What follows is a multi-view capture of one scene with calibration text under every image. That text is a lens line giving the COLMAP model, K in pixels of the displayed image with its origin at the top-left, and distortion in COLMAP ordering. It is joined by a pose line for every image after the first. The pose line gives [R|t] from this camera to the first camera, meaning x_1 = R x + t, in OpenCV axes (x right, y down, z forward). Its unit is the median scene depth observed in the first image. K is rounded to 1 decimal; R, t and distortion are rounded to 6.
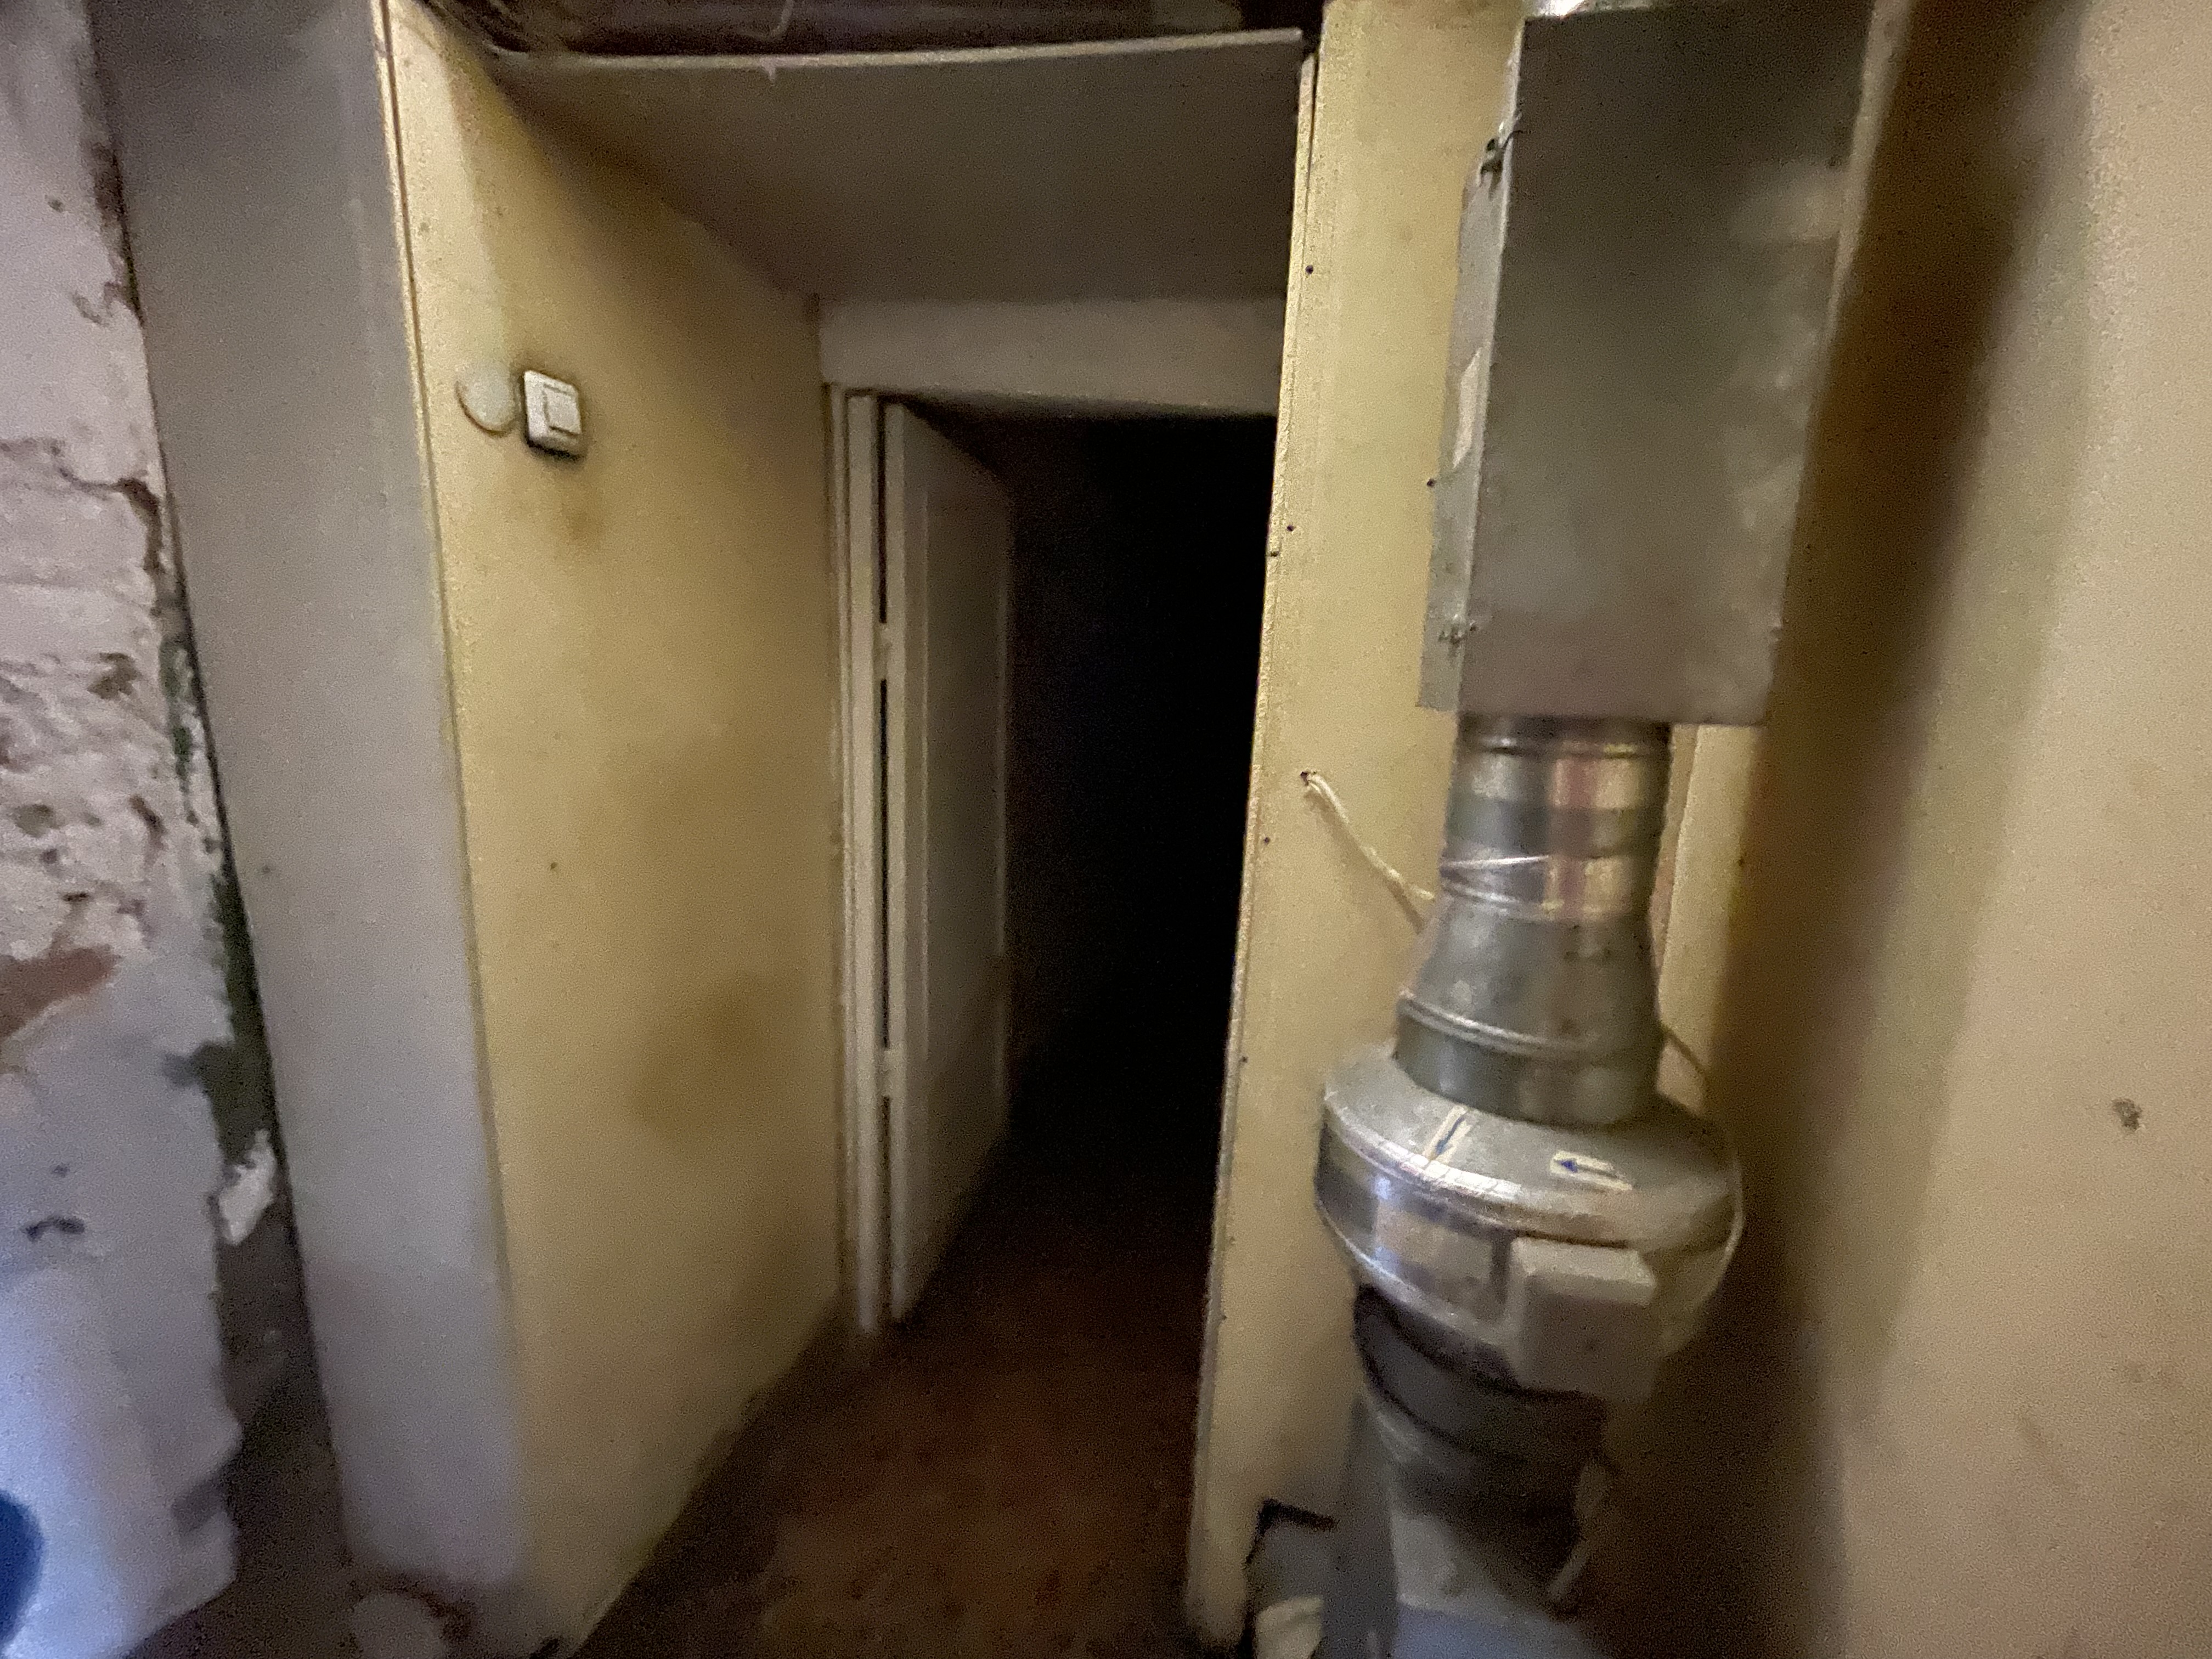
lens RADIAL K [[895.4, 0, 1104.3], [0, 895.4, 826.1], [0, 0, 1]] dist [-0.002456, 0.000146]
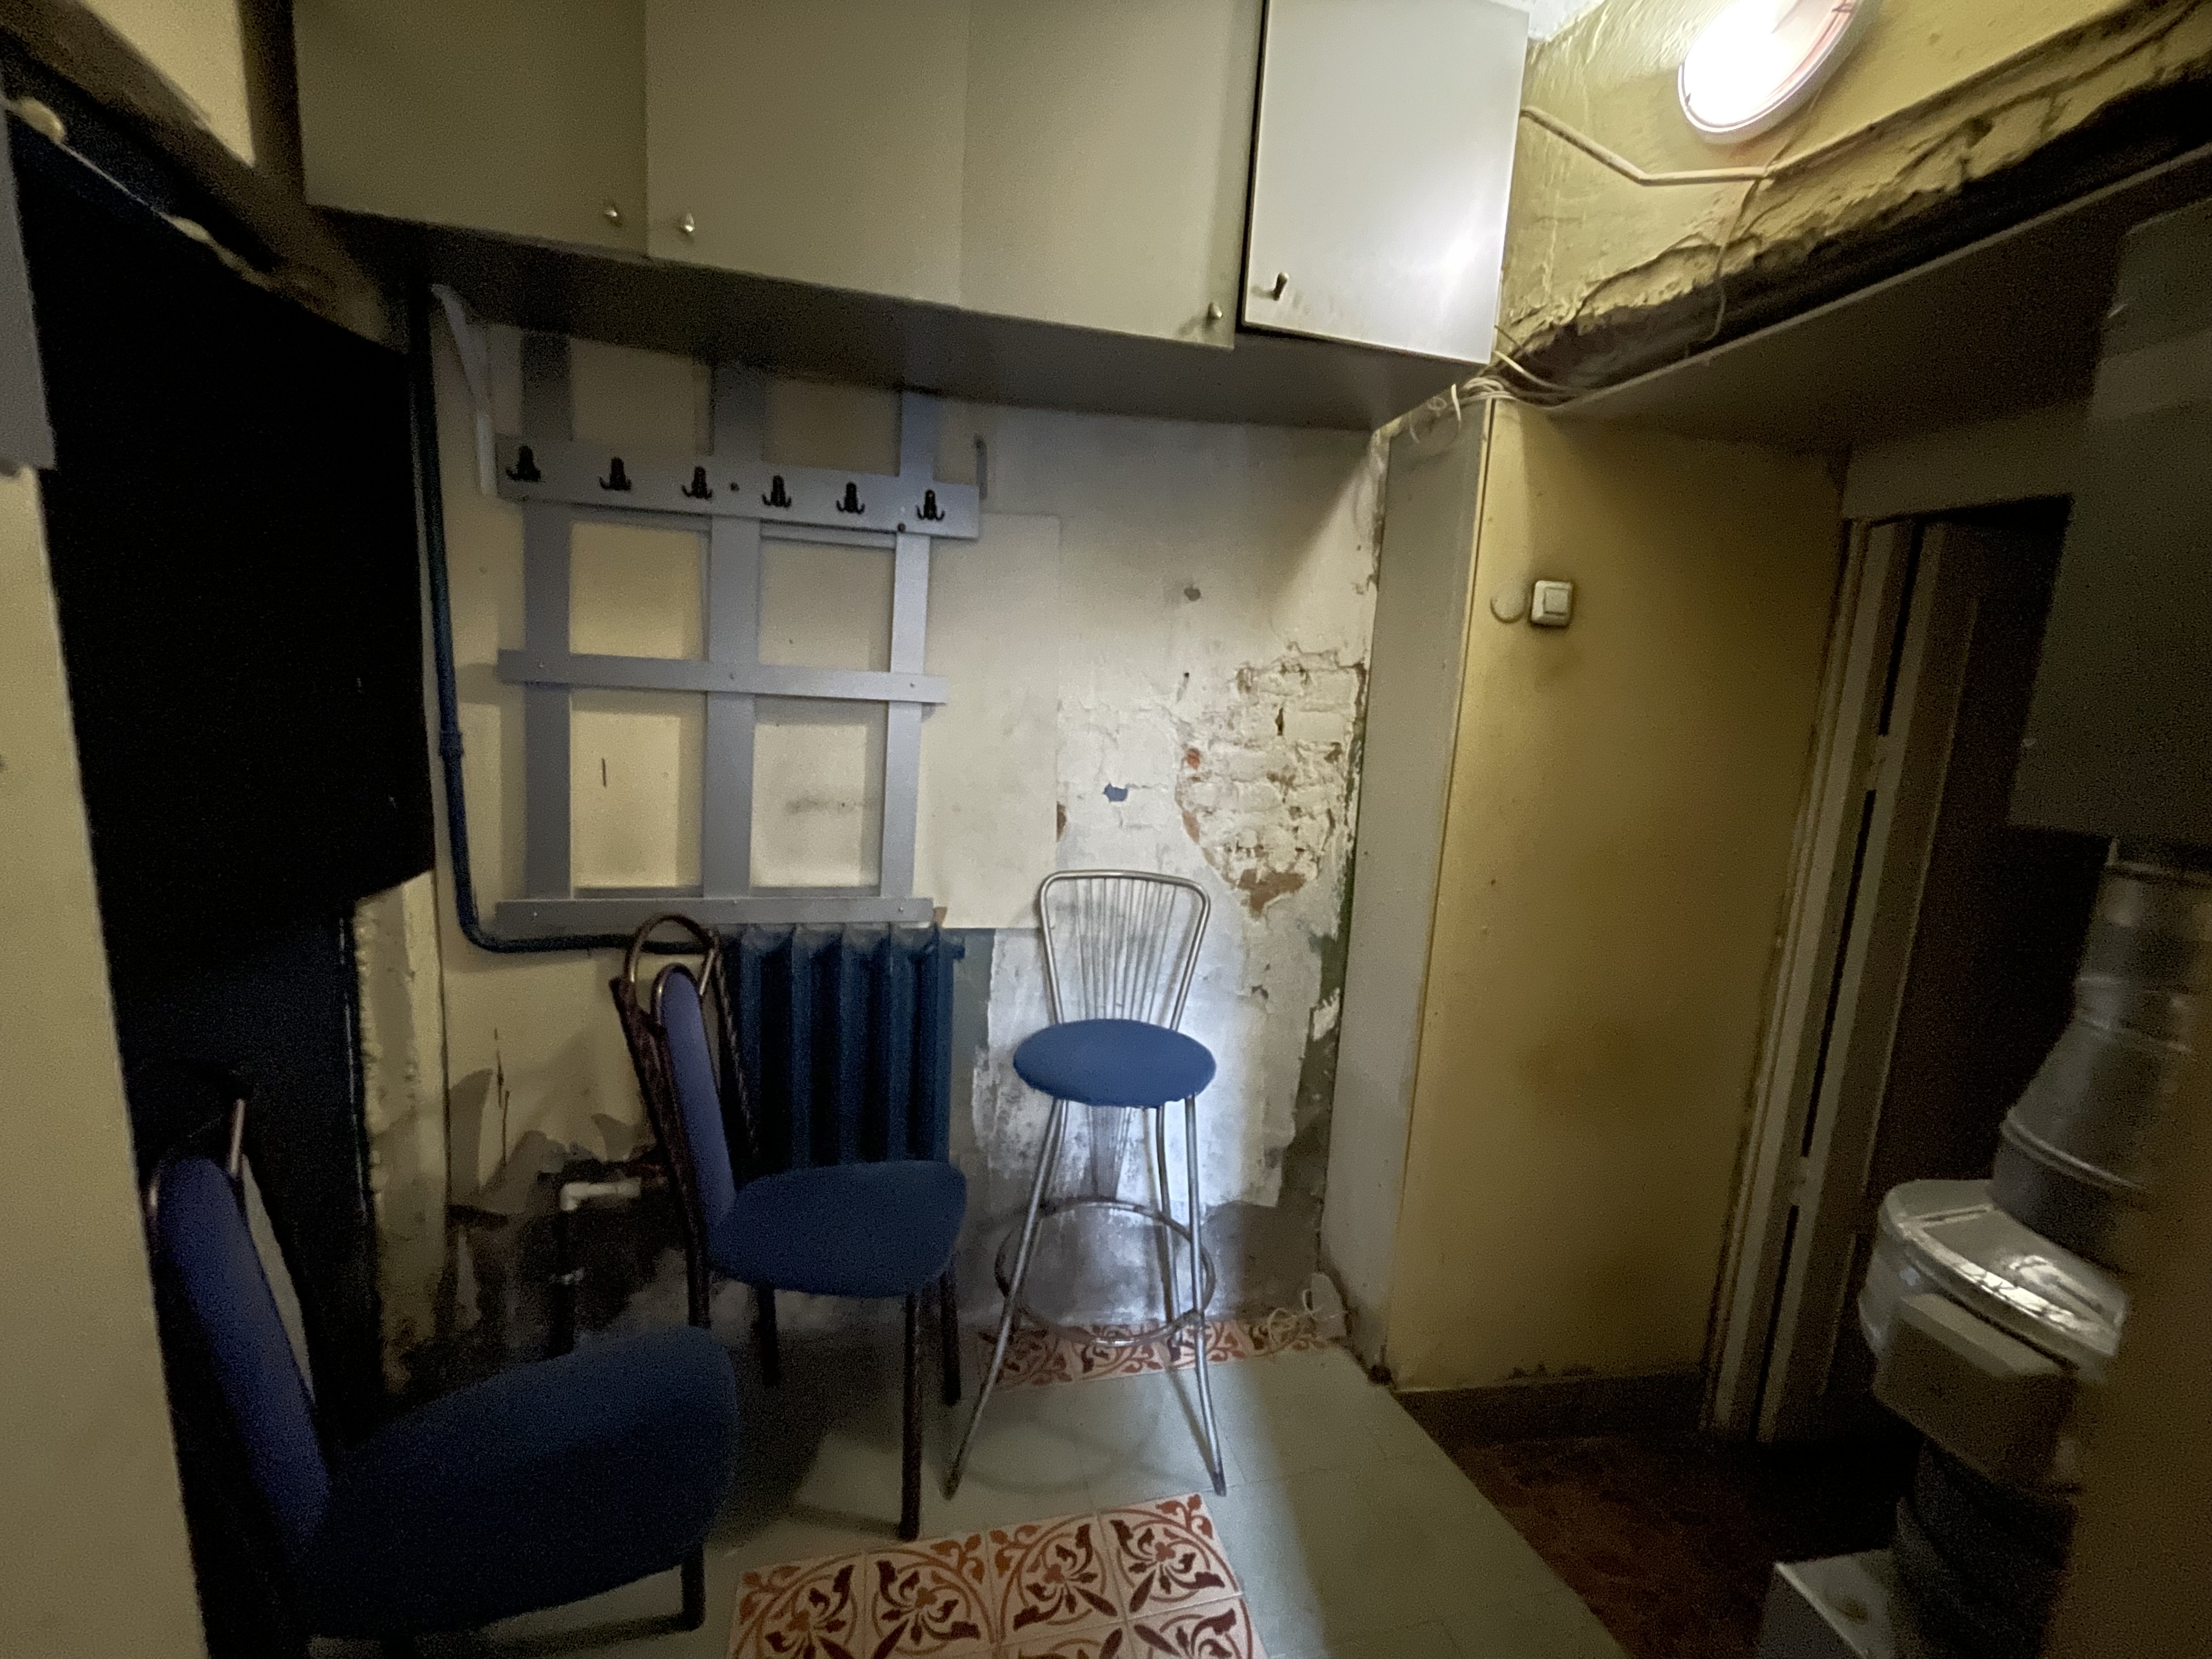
lens RADIAL K [[895.4, 0, 1108.3], [0, 895.4, 835.7], [0, 0, 1]] dist [-0.002456, 0.000146]
pose [[0.376158, 0.122495, -0.918423, 0.658834], [-0.217349, 0.975230, 0.041053, 0.054397], [0.900702, 0.184176, 0.393464, -0.287335]]
